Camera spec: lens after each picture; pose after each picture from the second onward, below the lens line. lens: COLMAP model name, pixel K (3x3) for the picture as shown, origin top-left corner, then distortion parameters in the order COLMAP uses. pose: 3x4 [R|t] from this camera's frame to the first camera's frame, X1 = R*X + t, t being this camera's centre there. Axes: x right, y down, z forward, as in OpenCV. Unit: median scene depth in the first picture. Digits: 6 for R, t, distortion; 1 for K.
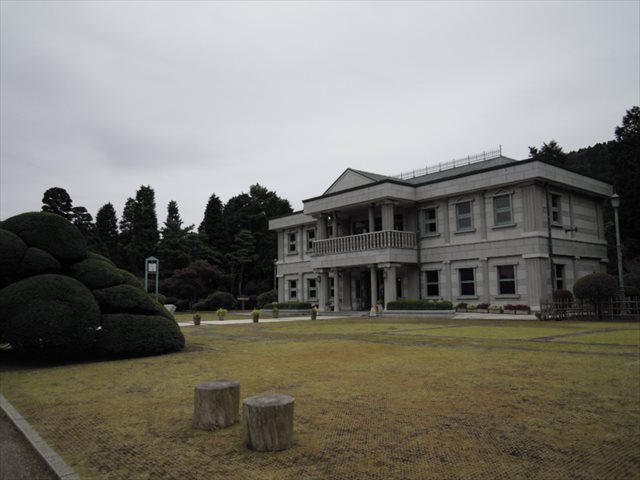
lens RADIAL K [[519.3, 0, 320.6], [0, 519.3, 239.0], [0, 0, 1]] dist [-0.011394, -0.001638]
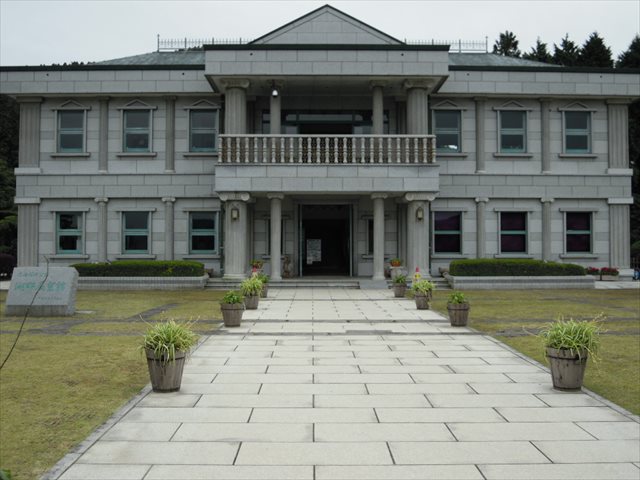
lens RADIAL K [[693.9, 0, 320.1], [0, 693.9, 240.7], [0, 0, 1]] dist [-0.068319, 0.000000]
pose [[0.639413, 0.034657, 0.768082, -0.475860], [-0.100251, 0.994213, 0.038597, 0.073361], [-0.762299, -0.101681, 0.639187, 0.551016]]
